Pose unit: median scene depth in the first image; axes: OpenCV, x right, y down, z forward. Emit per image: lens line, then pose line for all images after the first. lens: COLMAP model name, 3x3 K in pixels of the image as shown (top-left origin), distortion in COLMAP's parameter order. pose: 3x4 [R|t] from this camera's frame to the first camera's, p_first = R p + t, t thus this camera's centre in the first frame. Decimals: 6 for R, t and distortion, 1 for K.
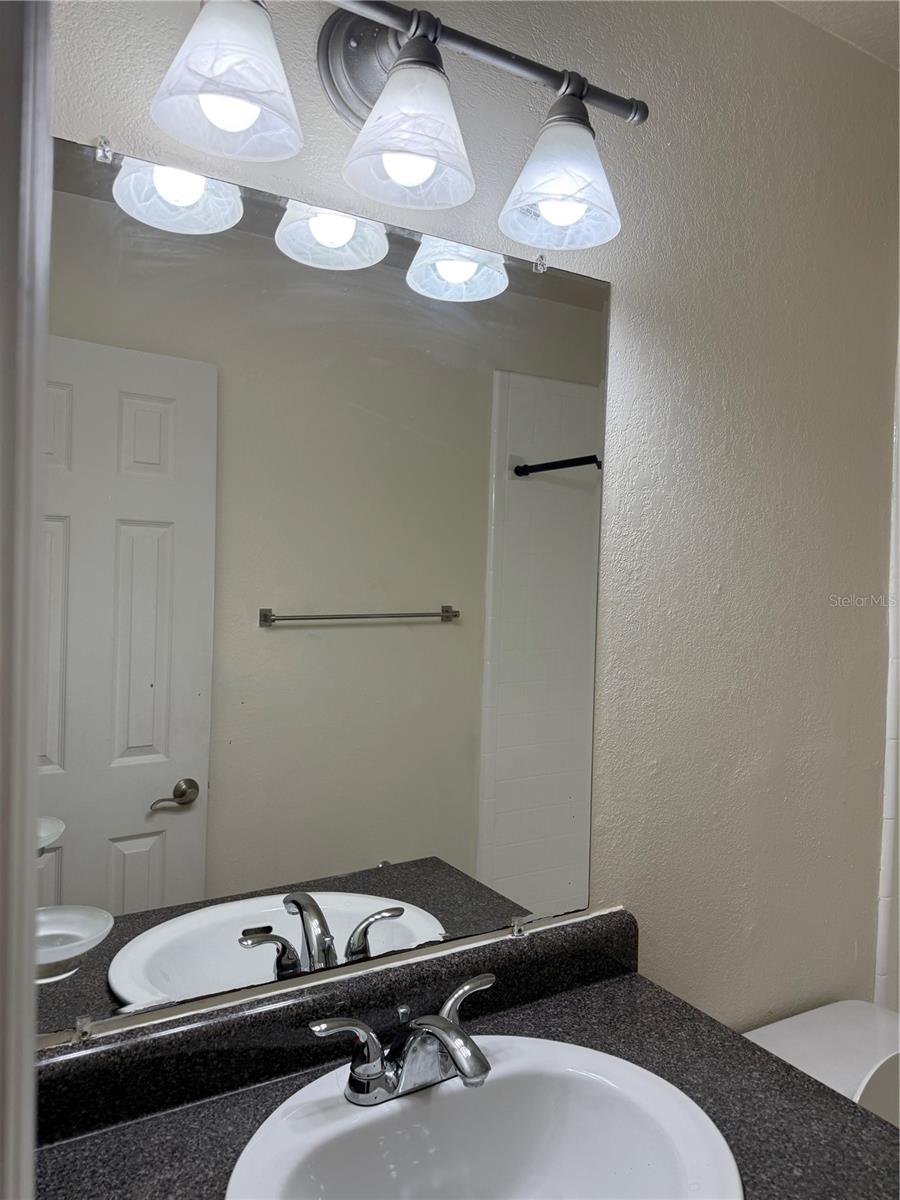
lens RADIAL K [[854.2, 0, 450.0], [0, 854.2, 600.0], [0, 0, 1]] dist [0.083397, -0.130018]
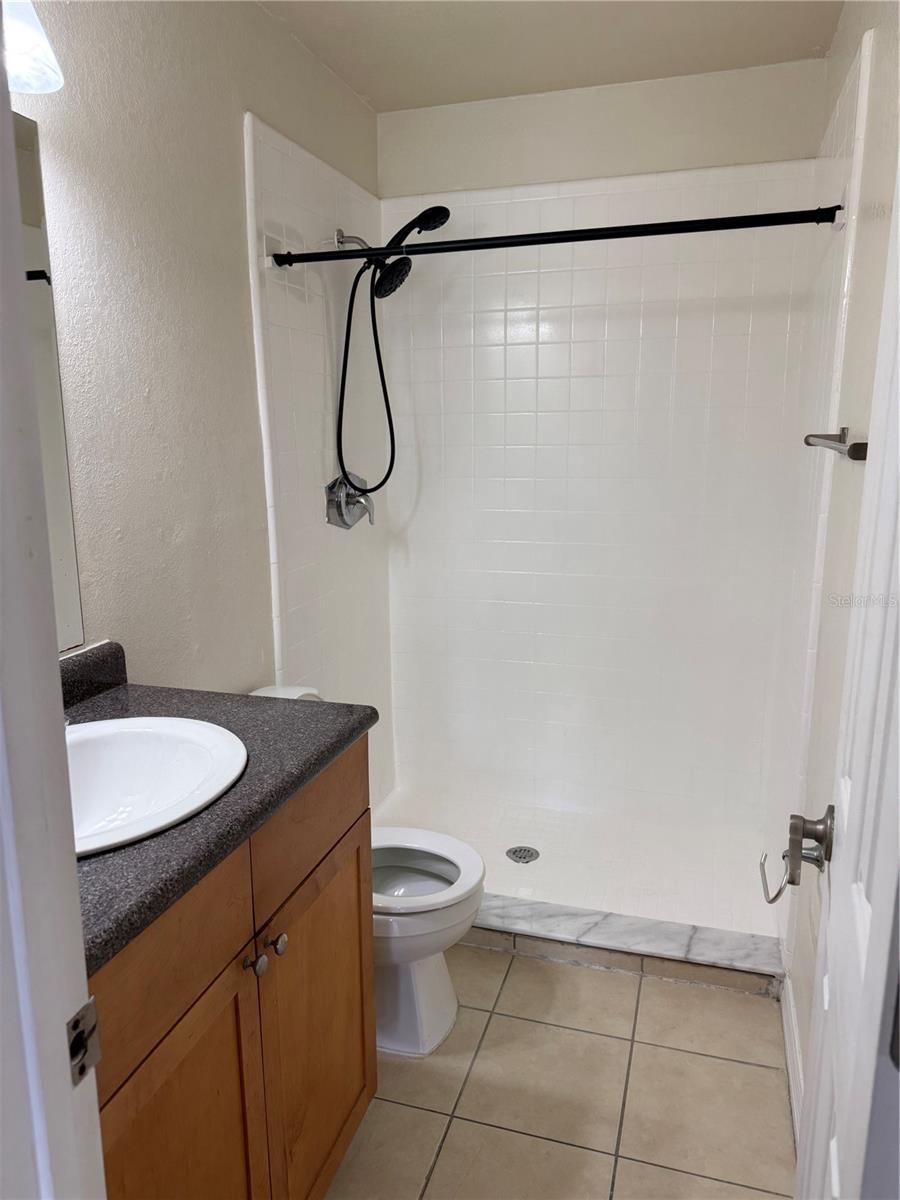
lens RADIAL K [[835.9, 0, 457.5], [0, 835.9, 595.4], [0, 0, 1]] dist [0.038819, -0.044439]
pose [[0.731929, -0.165355, 0.661012, -0.257491], [0.047830, 0.980183, 0.192235, 0.072655], [-0.679700, -0.109087, 0.725333, -0.292862]]
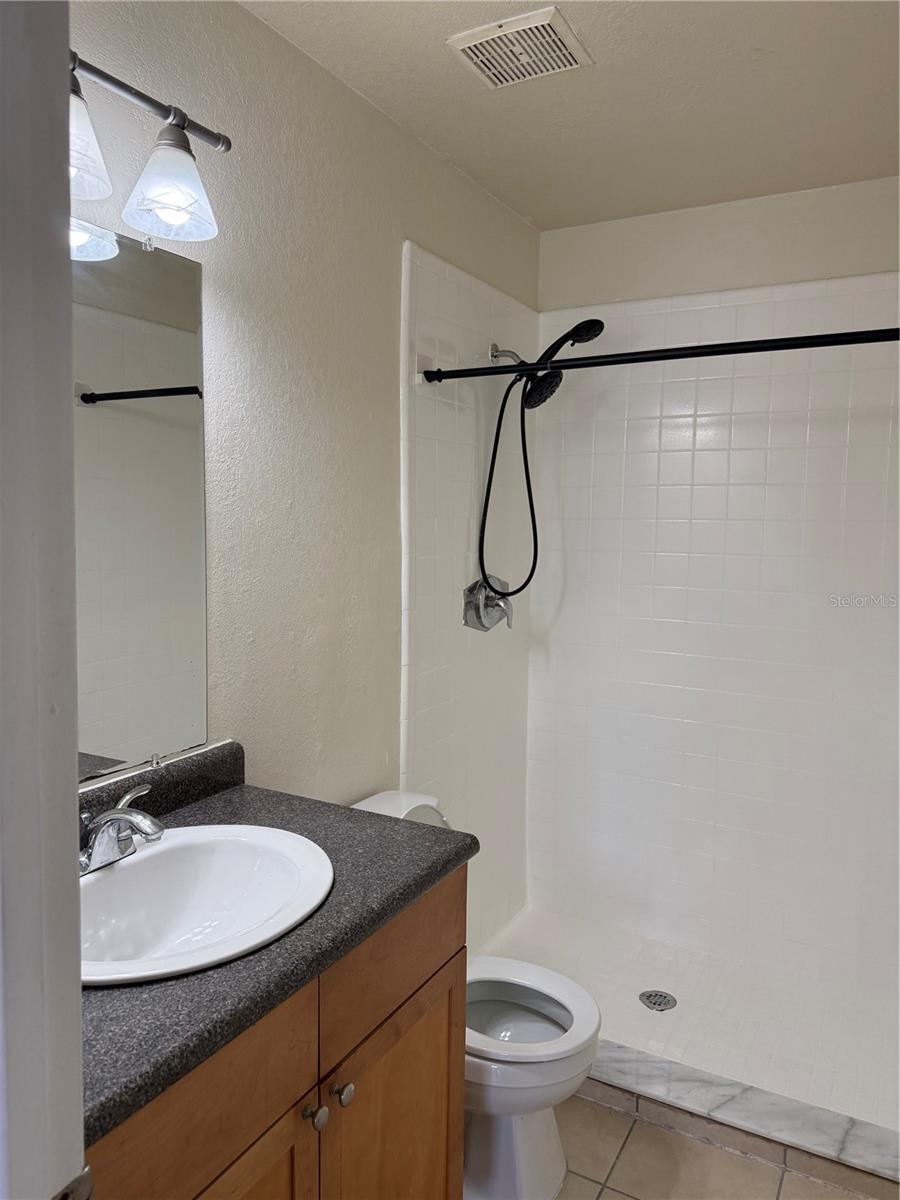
lens RADIAL K [[835.9, 0, 457.5], [0, 835.9, 595.4], [0, 0, 1]] dist [0.038819, -0.044439]
pose [[0.859089, -0.062176, 0.508036, -0.155919], [0.021898, 0.996150, 0.084884, 0.028498], [-0.511358, -0.061798, 0.857143, -0.305665]]
